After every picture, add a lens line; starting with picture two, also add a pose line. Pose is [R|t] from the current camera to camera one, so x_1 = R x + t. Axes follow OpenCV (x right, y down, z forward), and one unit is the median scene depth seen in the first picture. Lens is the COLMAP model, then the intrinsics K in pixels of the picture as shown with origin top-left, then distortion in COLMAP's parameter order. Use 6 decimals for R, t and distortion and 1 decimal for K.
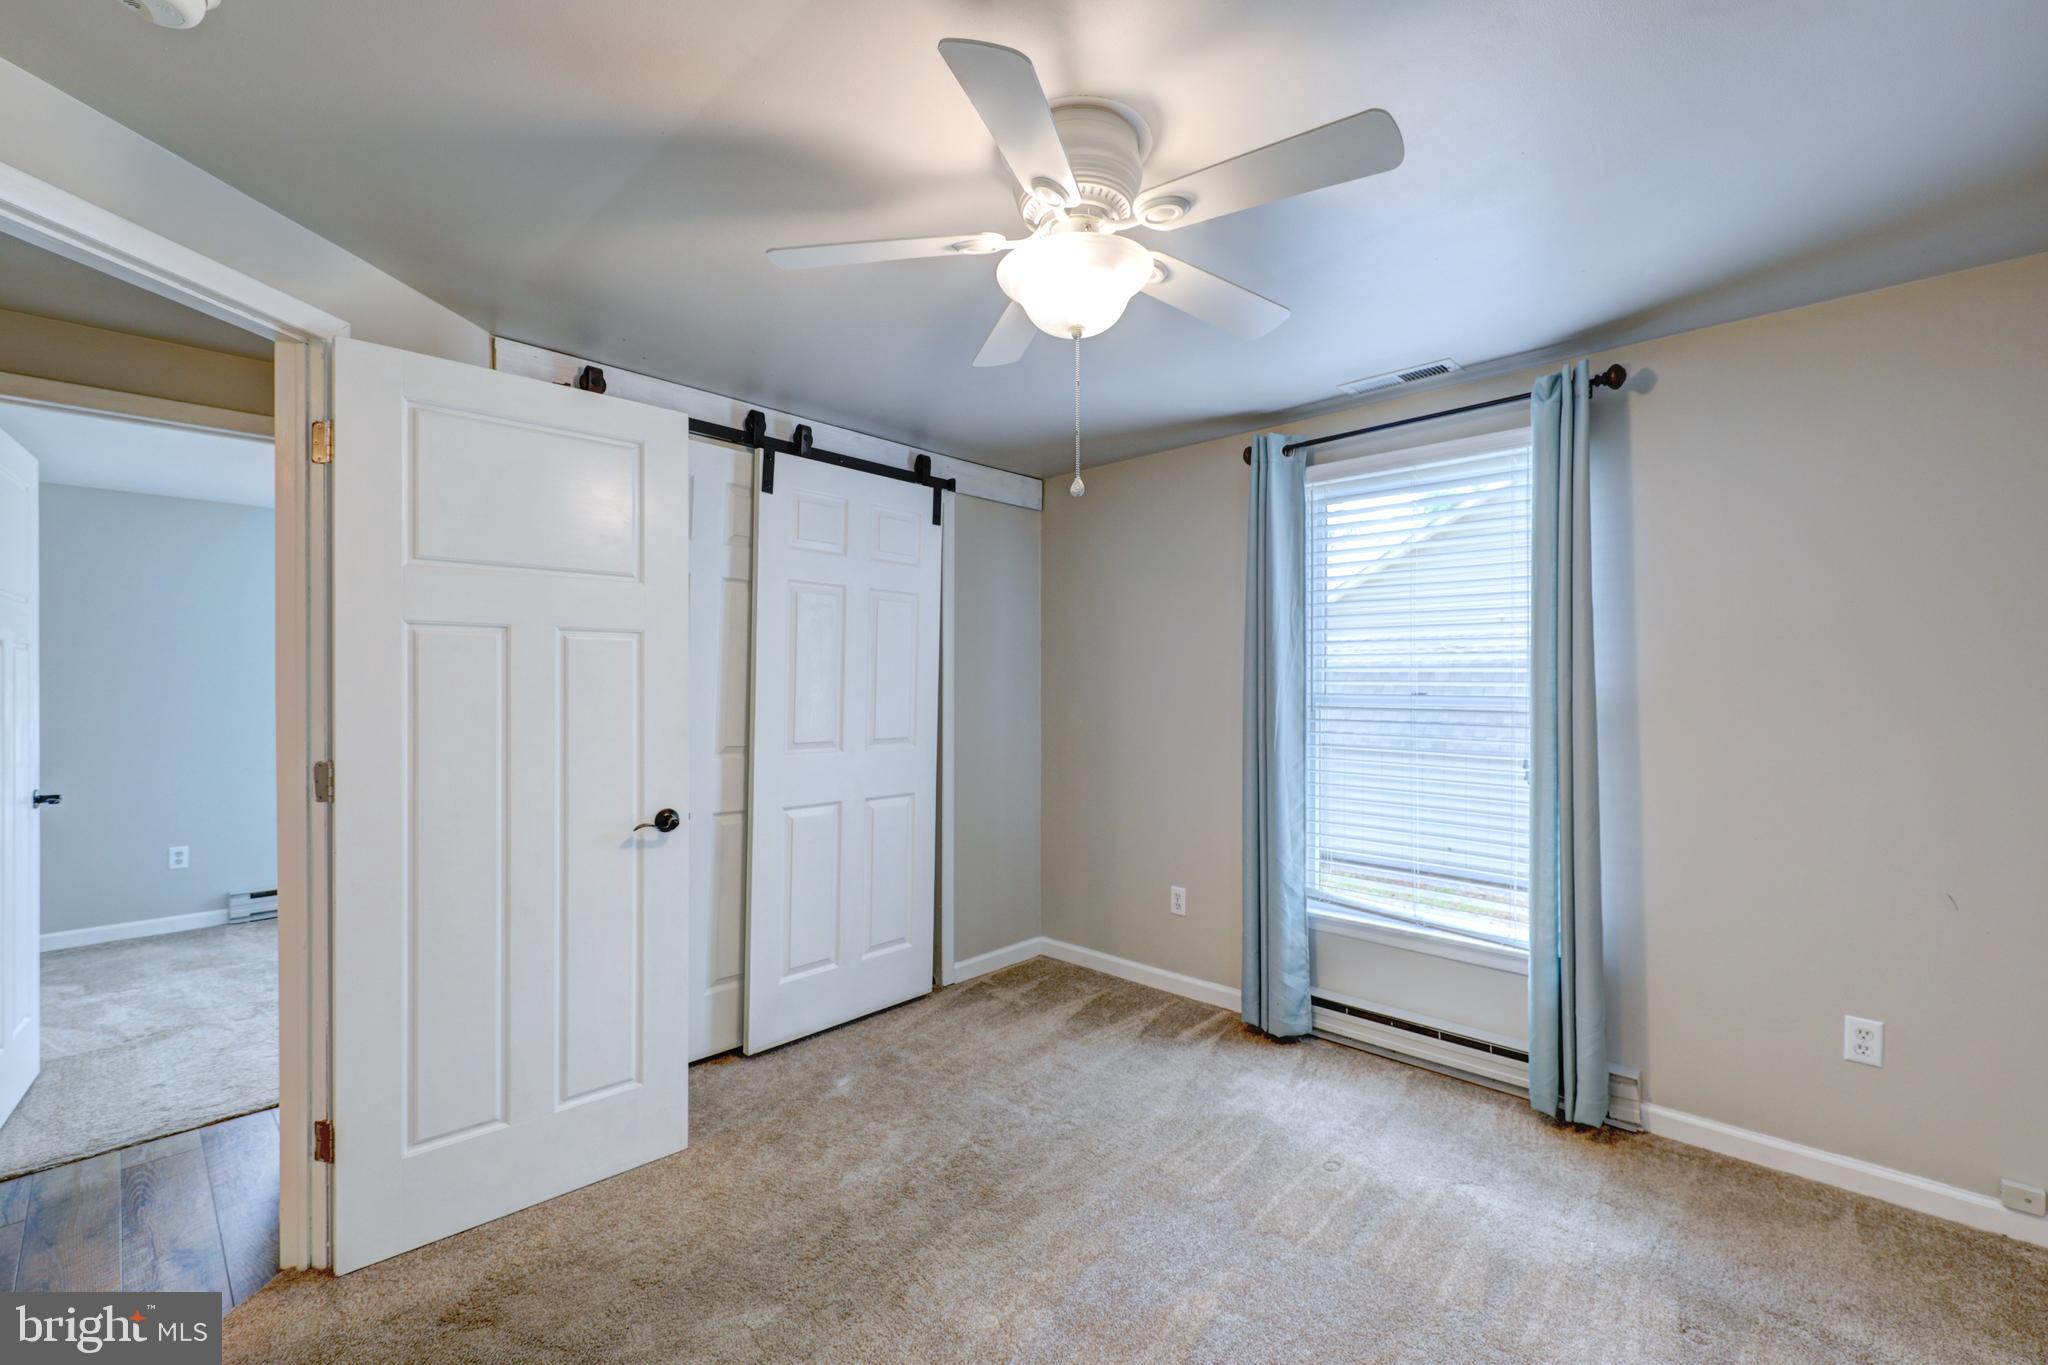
lens RADIAL K [[879.9, 0, 1046.5], [0, 879.9, 683.2], [0, 0, 1]] dist [-0.003464, -0.001254]
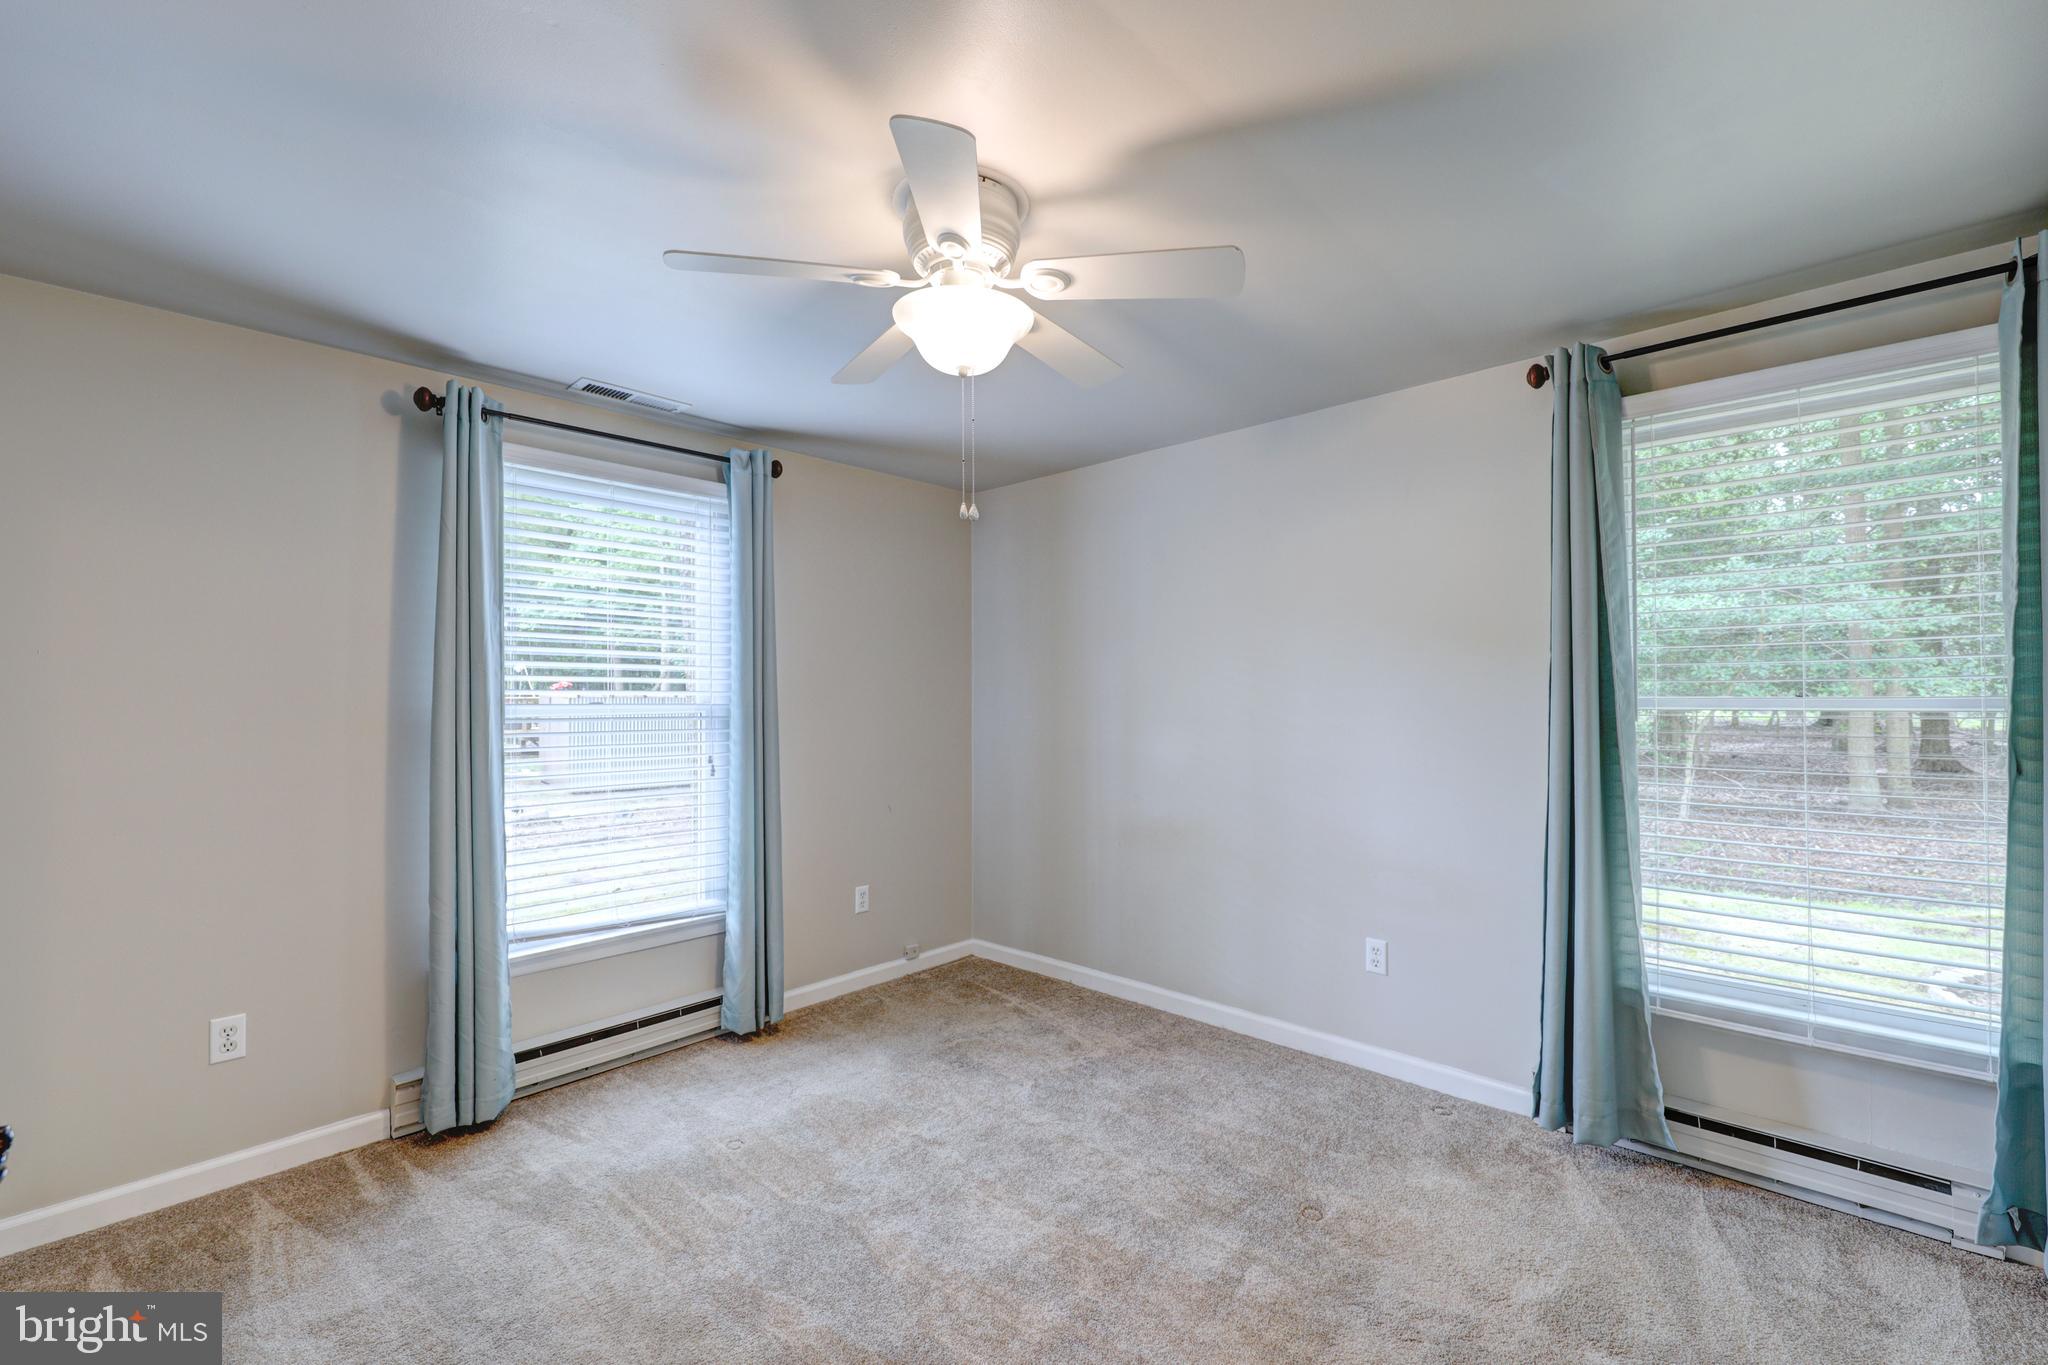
lens RADIAL K [[879.9, 0, 1019.1], [0, 879.9, 690.8], [0, 0, 1]] dist [-0.003464, -0.001254]
pose [[-0.028586, -0.001288, 0.999591, -0.634490], [-0.001559, 0.999998, 0.001244, -0.006366], [-0.999590, -0.001523, -0.028587, 0.573557]]
